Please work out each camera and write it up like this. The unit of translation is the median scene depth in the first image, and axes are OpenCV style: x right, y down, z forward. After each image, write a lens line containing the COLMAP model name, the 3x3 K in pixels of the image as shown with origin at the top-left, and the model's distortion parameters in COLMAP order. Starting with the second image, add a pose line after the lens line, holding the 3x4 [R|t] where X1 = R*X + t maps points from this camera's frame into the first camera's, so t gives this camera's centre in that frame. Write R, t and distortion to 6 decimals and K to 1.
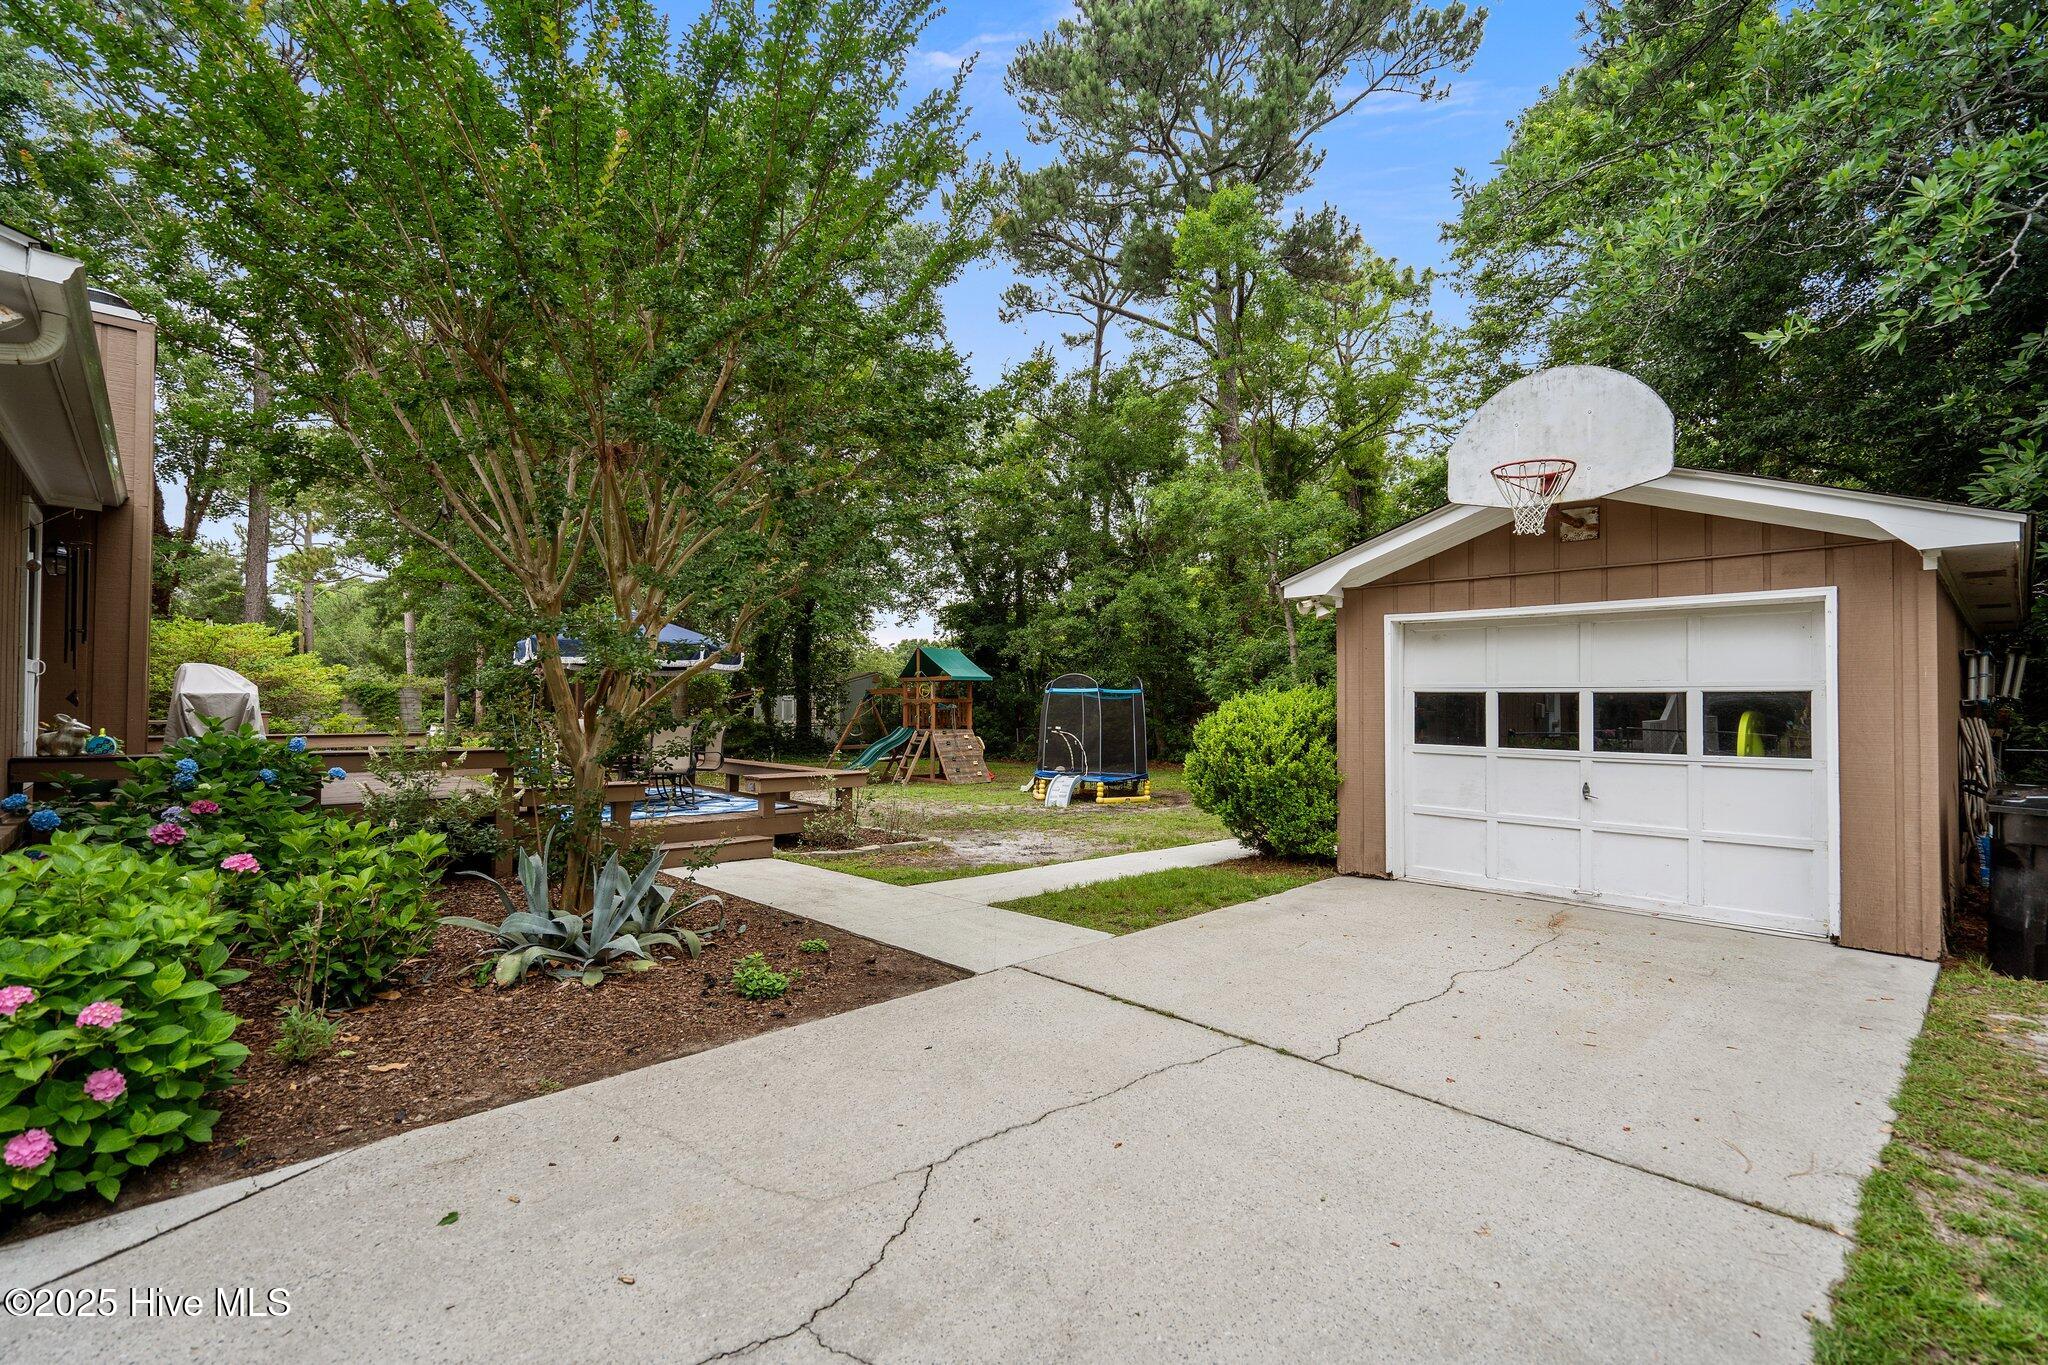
lens RADIAL K [[928.5, 0, 1024.0], [0, 928.5, 682.5], [0, 0, 1]] dist [-0.000043, -0.000406]
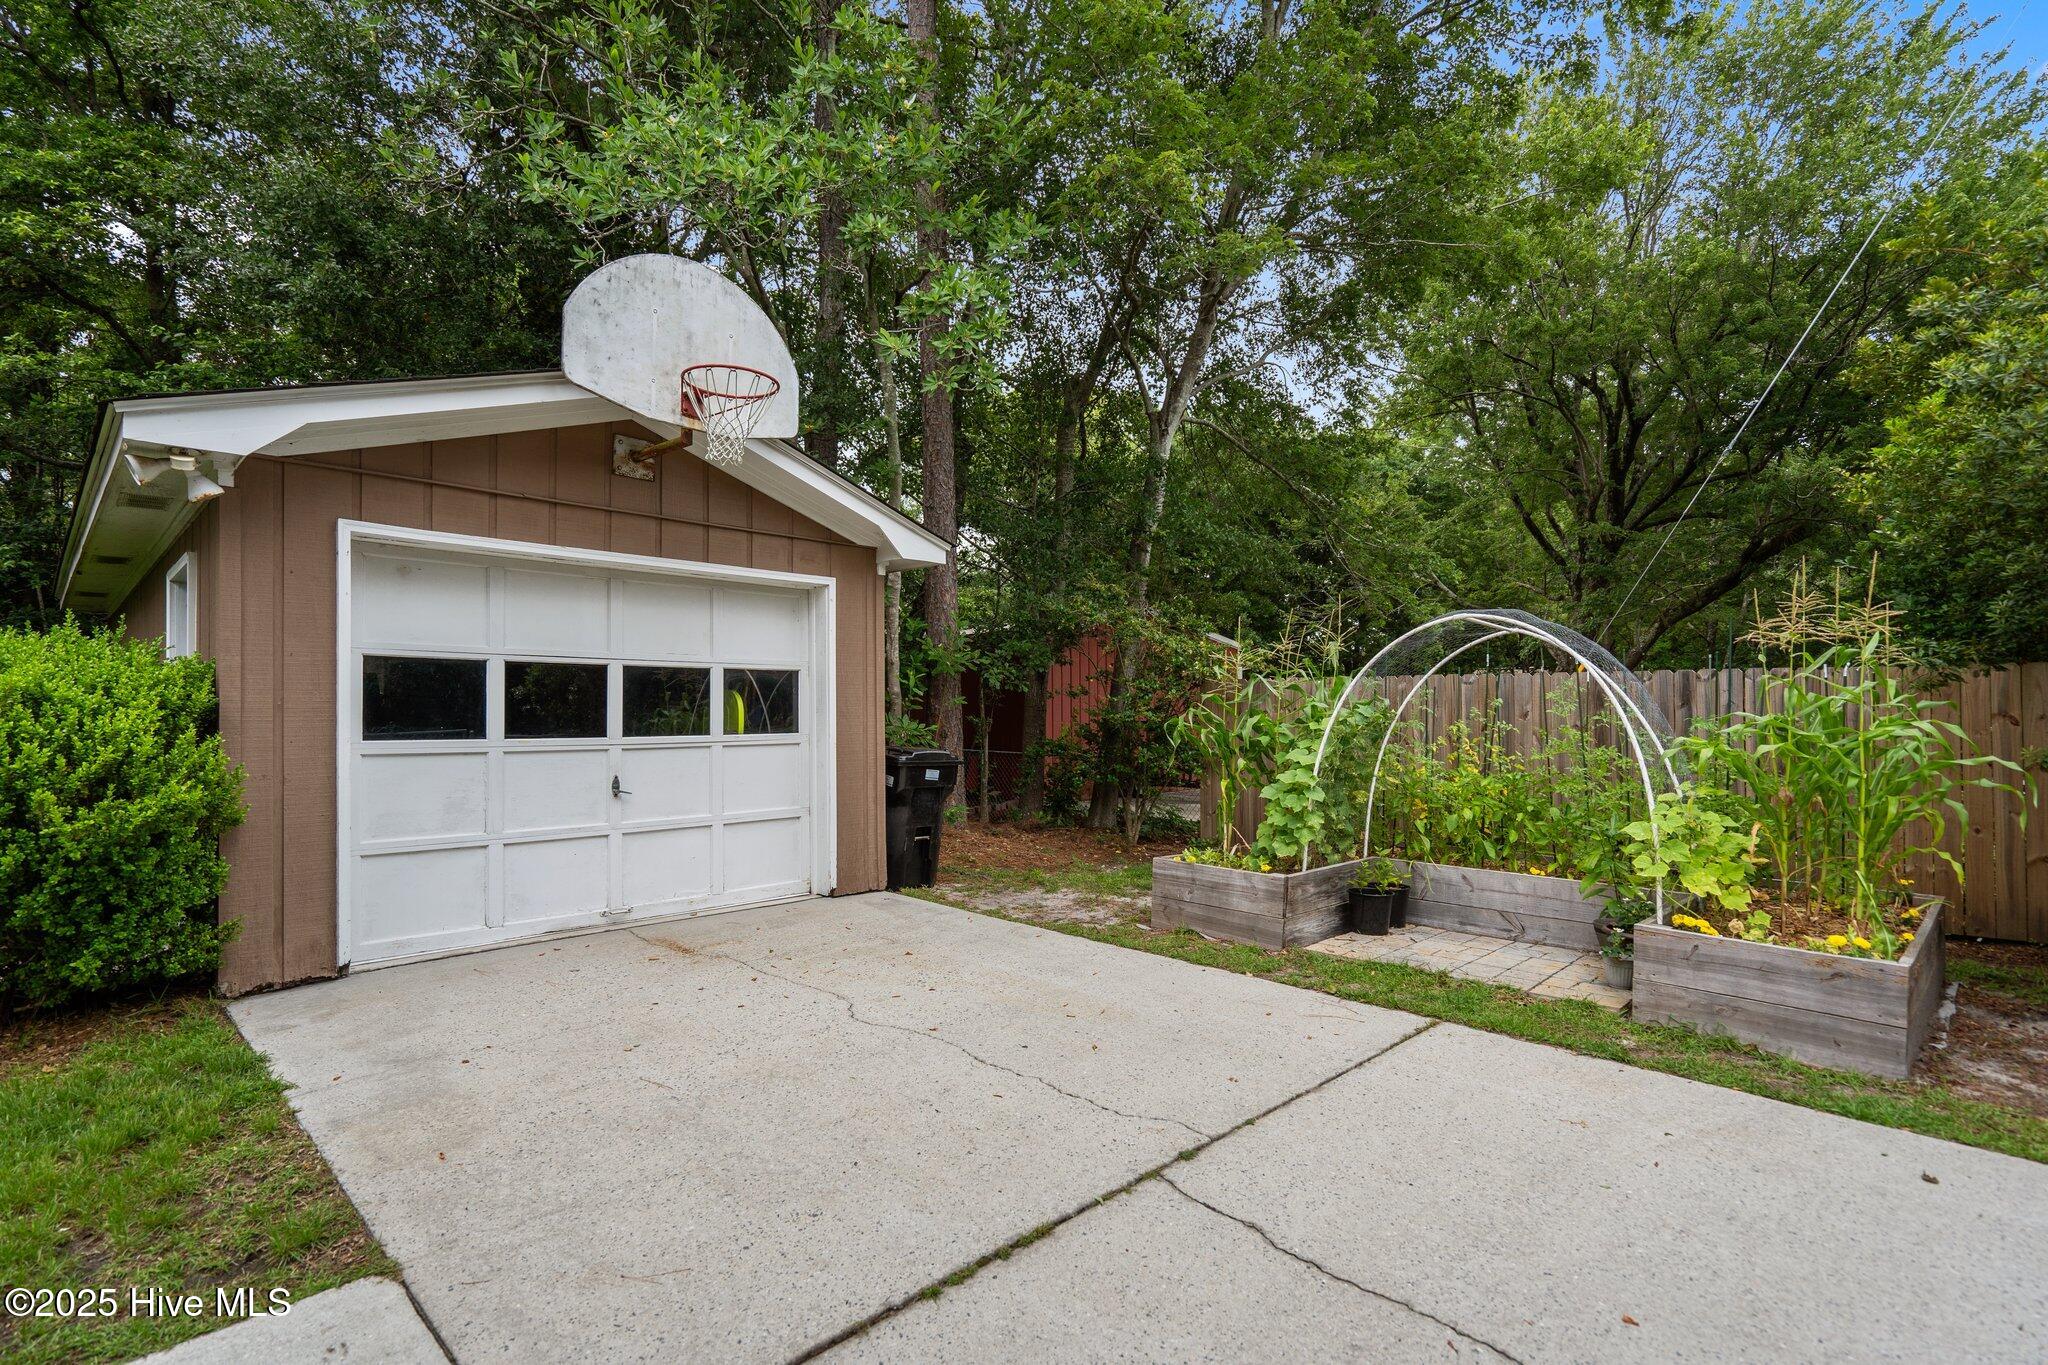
lens RADIAL K [[979.1, 0, 1024.0], [0, 979.1, 682.5], [0, 0, 1]] dist [0.000102, -0.000346]
pose [[-0.037638, 0.022371, 0.999041, -0.285572], [-0.020009, 0.999532, -0.023136, 0.042128], [-0.999091, -0.020860, -0.037173, 0.733069]]
